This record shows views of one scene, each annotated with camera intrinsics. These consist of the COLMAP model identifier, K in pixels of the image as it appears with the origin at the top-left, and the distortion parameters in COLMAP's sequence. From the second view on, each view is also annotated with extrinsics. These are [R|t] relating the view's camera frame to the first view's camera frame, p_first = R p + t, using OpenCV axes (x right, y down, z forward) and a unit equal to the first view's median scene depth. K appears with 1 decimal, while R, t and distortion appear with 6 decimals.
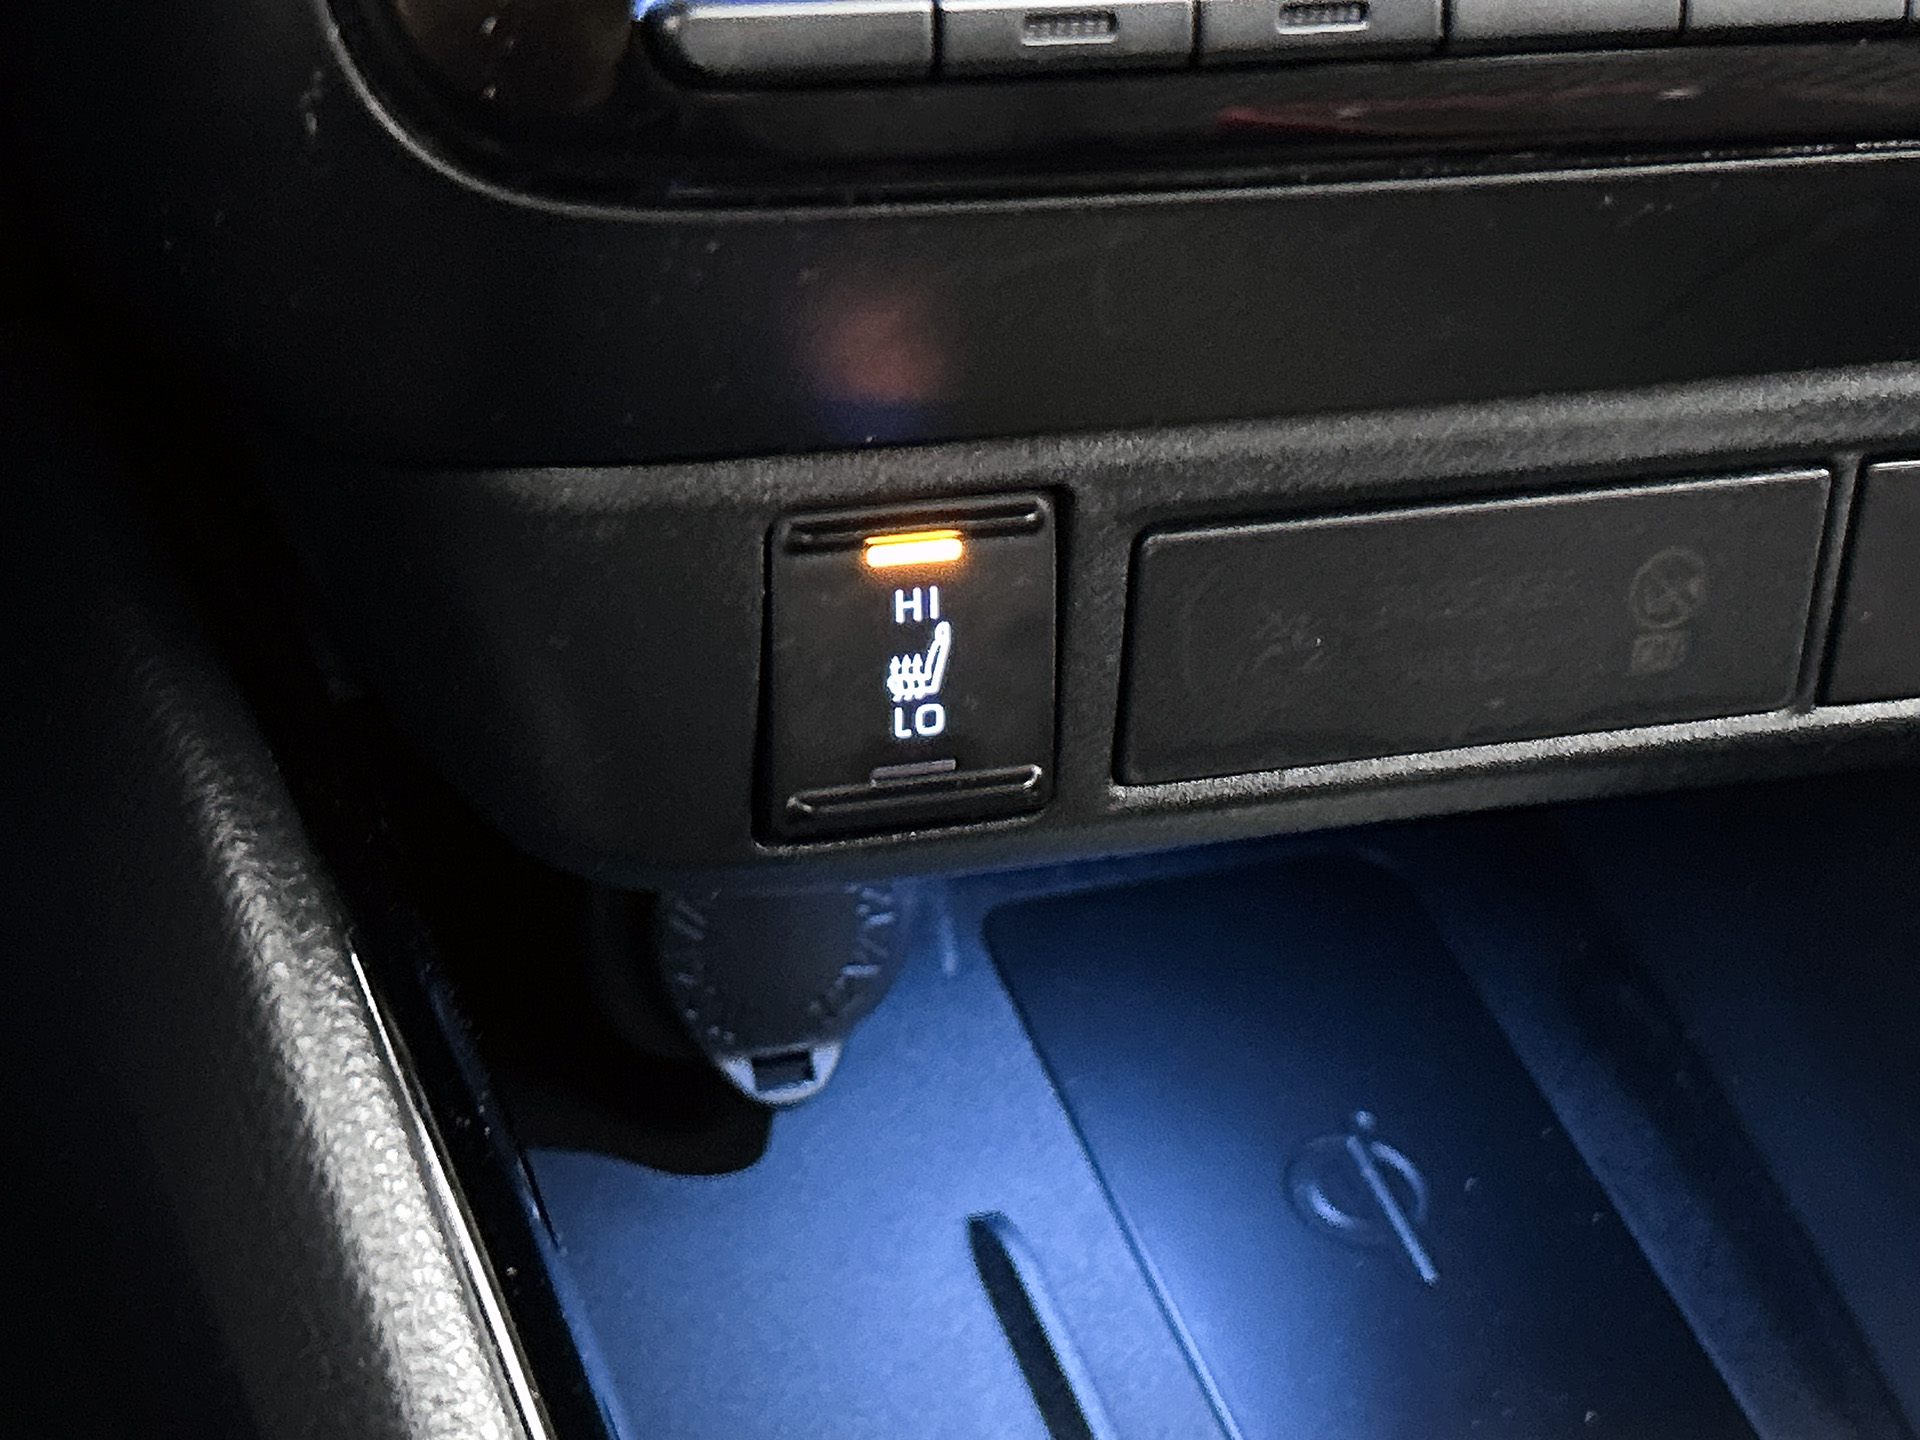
lens RADIAL K [[3336.8, 0, 960.9], [0, 3336.8, 722.7], [0, 0, 1]] dist [0.275185, 0.000000]
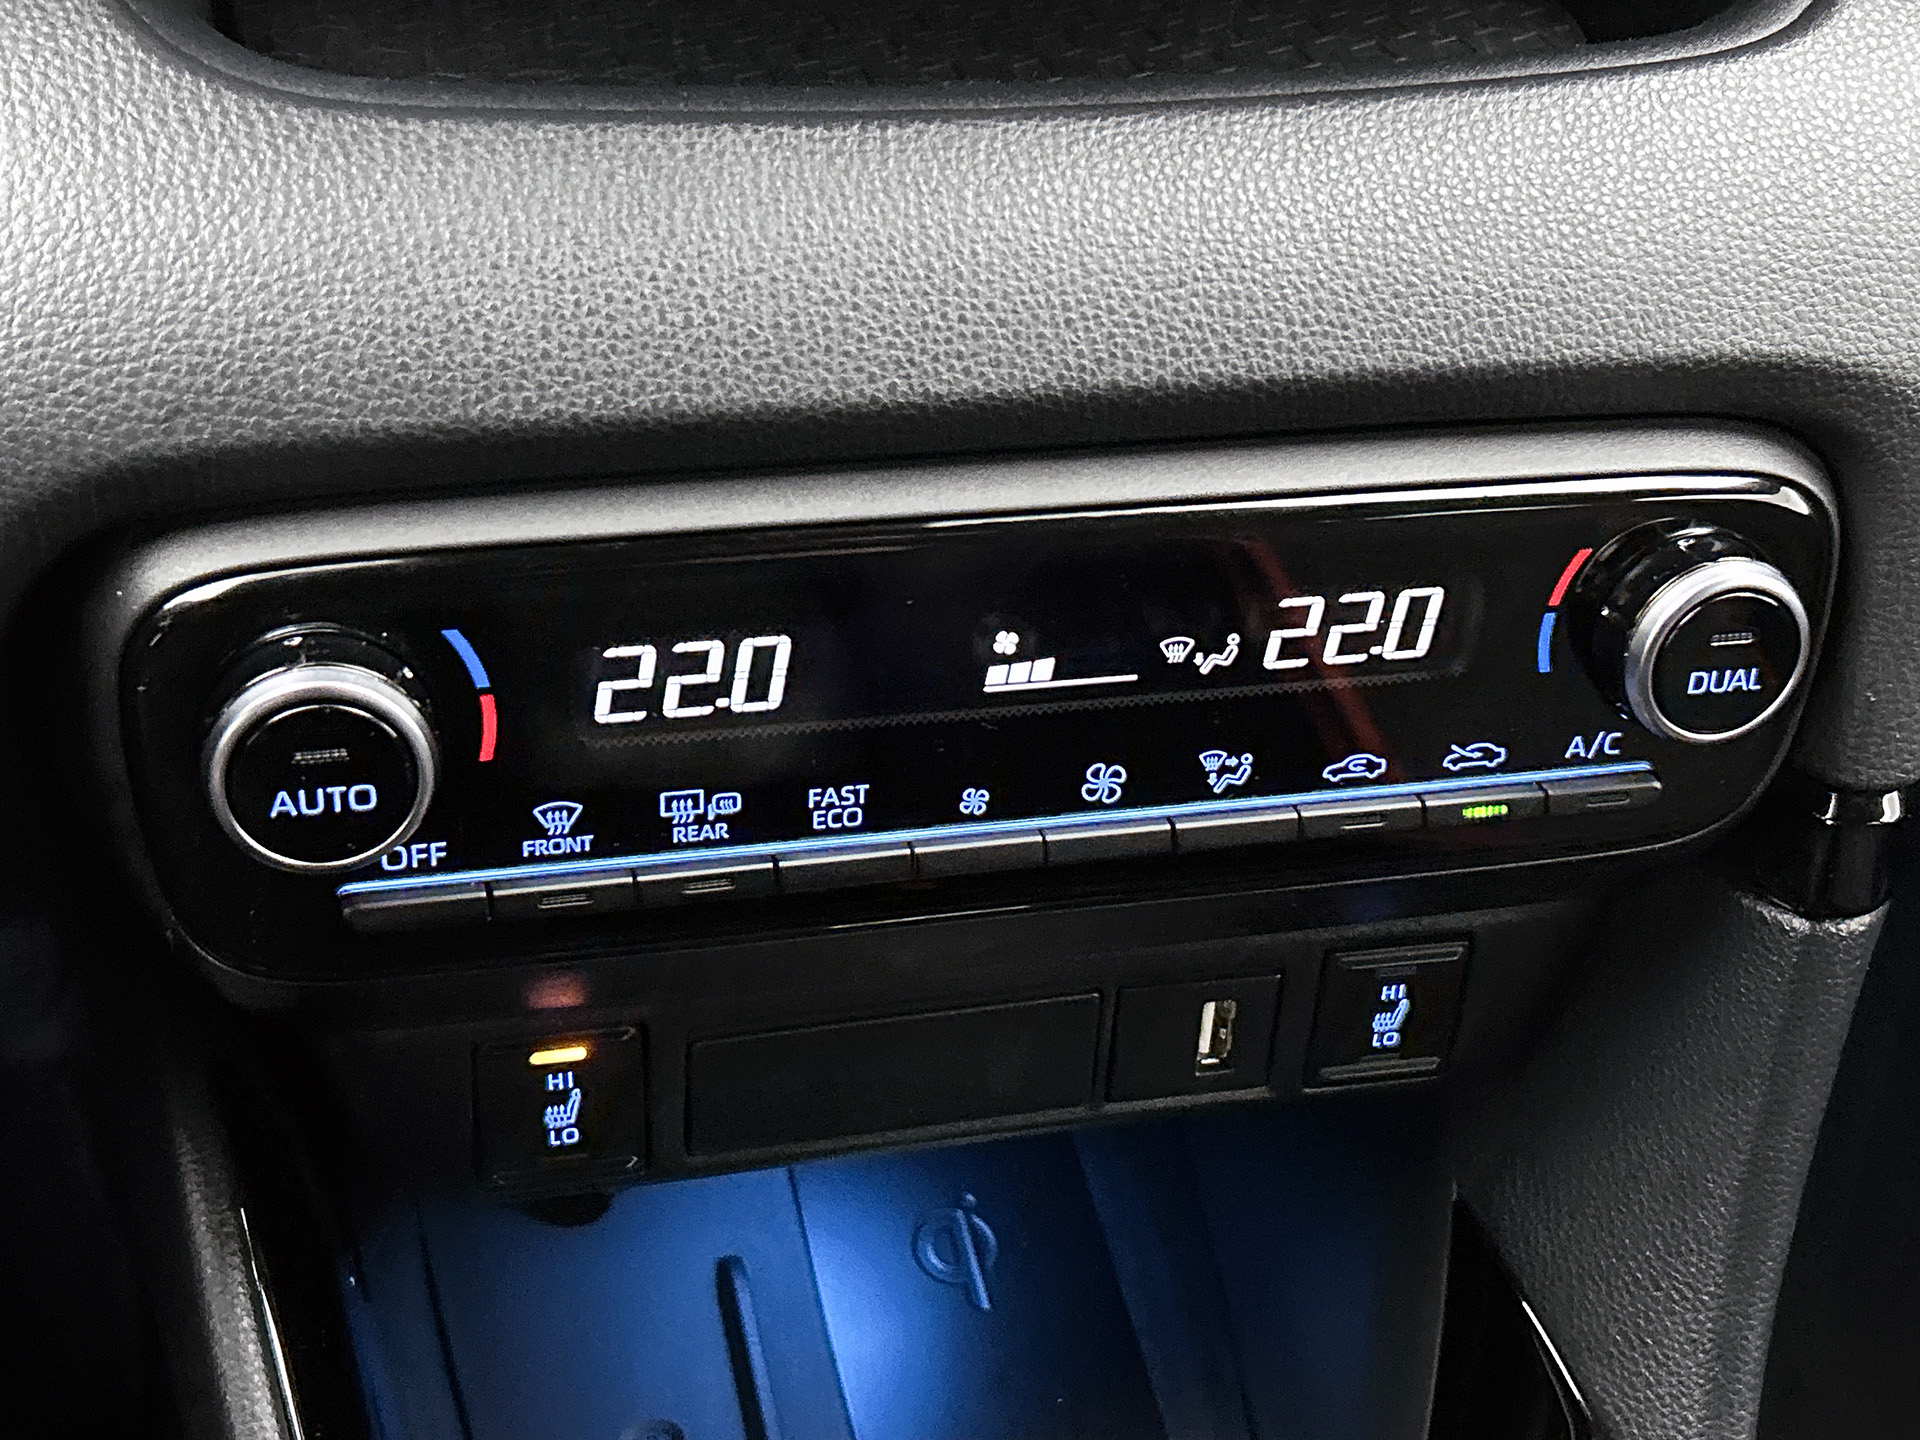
lens RADIAL K [[2507.0, 0, 965.3], [0, 2507.0, 711.1], [0, 0, 1]] dist [0.089726, 0.000000]
pose [[0.994117, 0.058251, -0.091316, 0.321678], [-0.046603, 0.991078, 0.124866, -0.418313], [0.097775, -0.119876, 0.987962, -0.334560]]
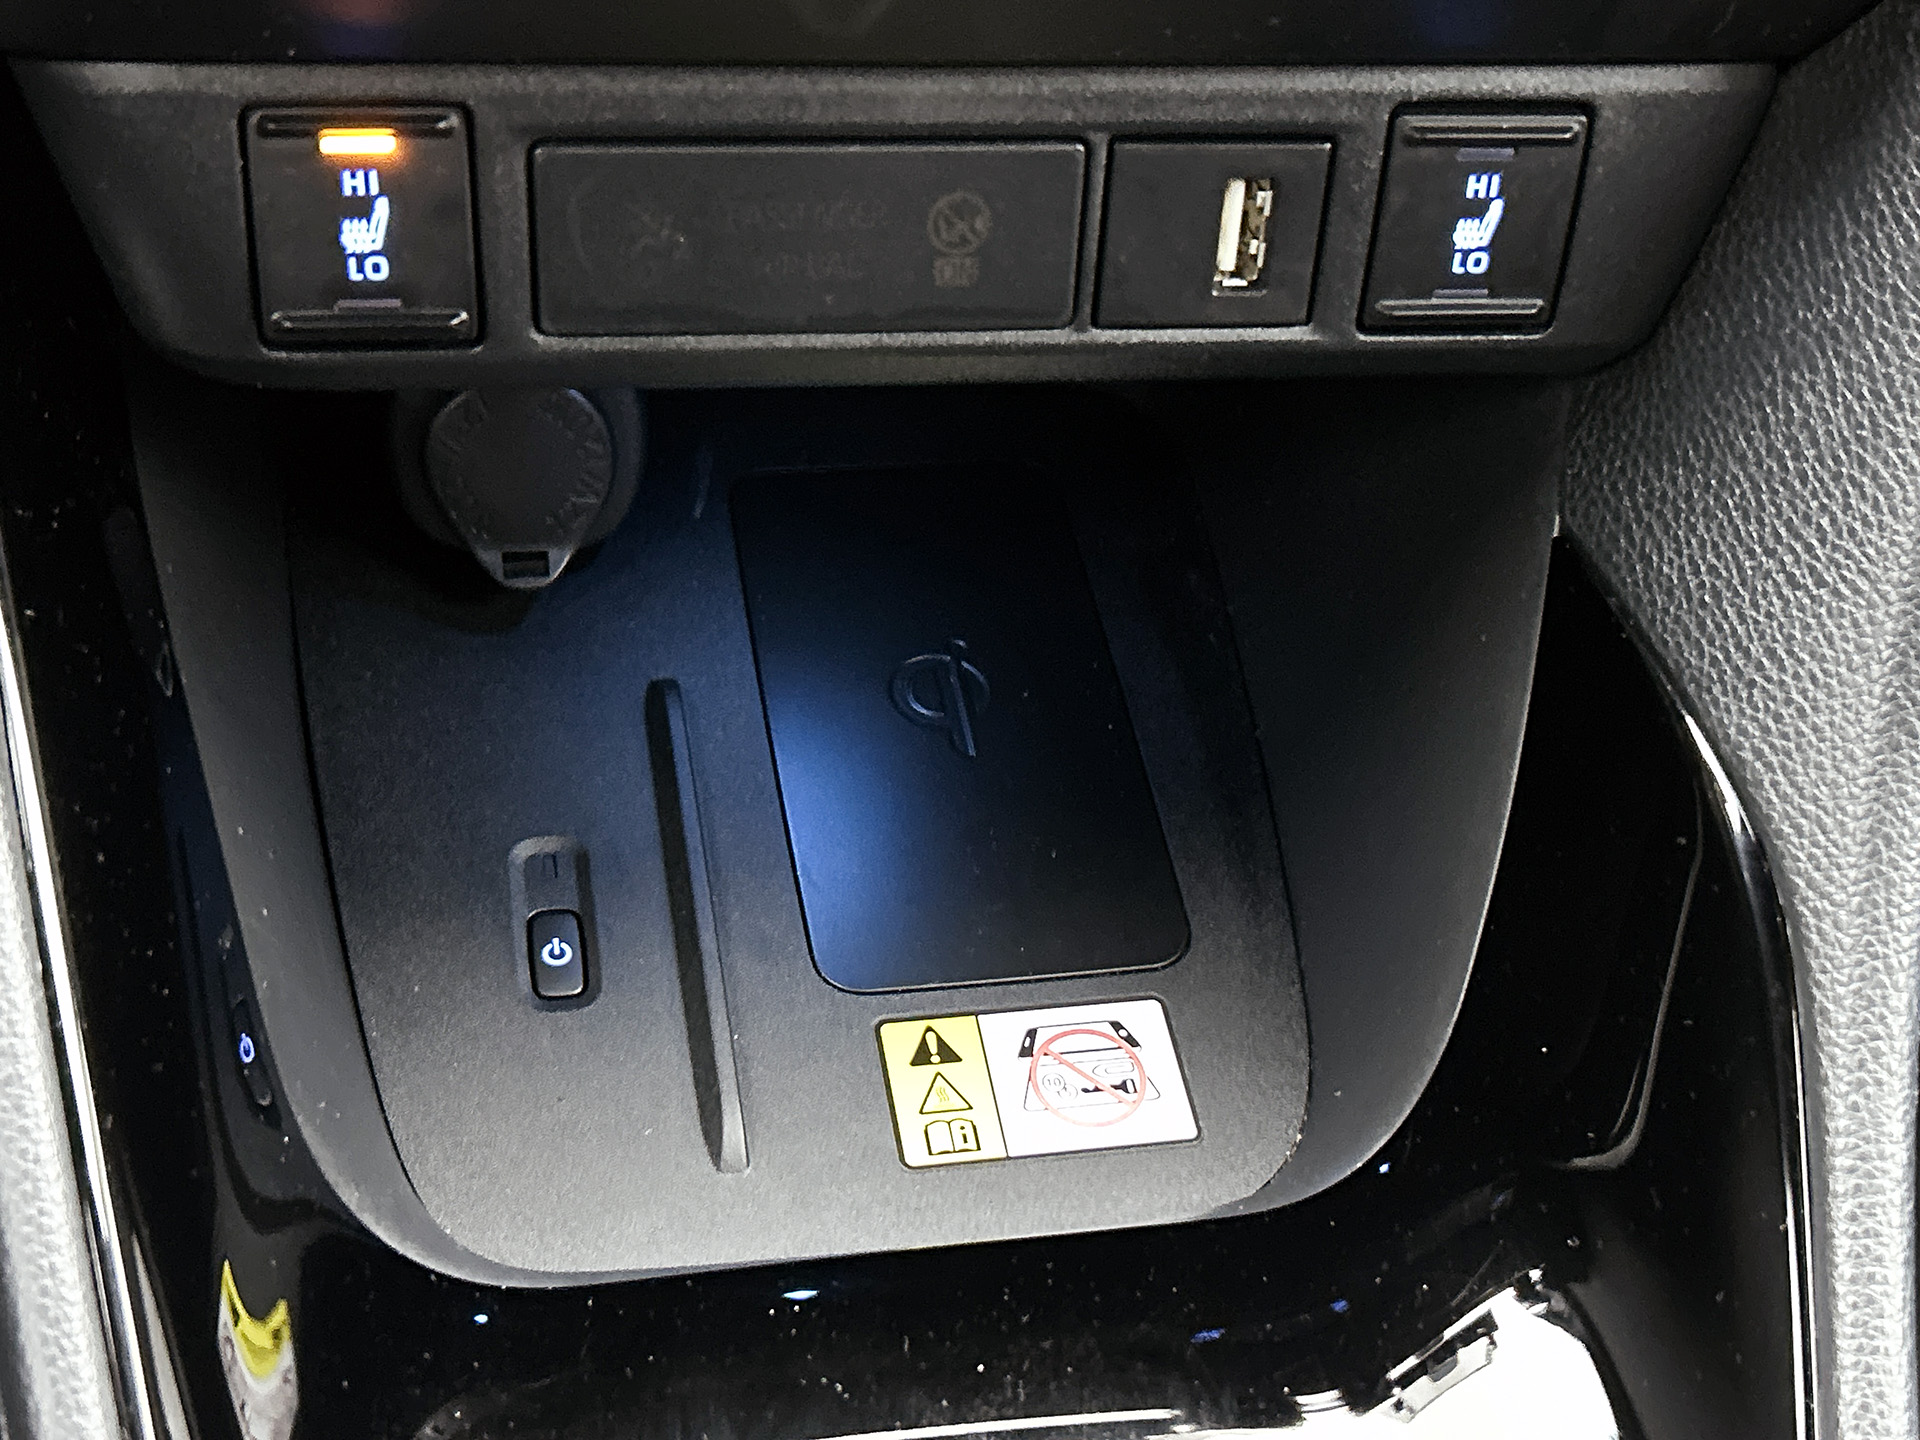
lens RADIAL K [[2507.0, 0, 959.0], [0, 2507.0, 730.6], [0, 0, 1]] dist [0.089726, 0.000000]
pose [[0.981954, 0.097249, -0.162202, 0.424351], [-0.078783, 0.990045, 0.116641, 0.048515], [0.171930, -0.101757, 0.979840, -0.029456]]
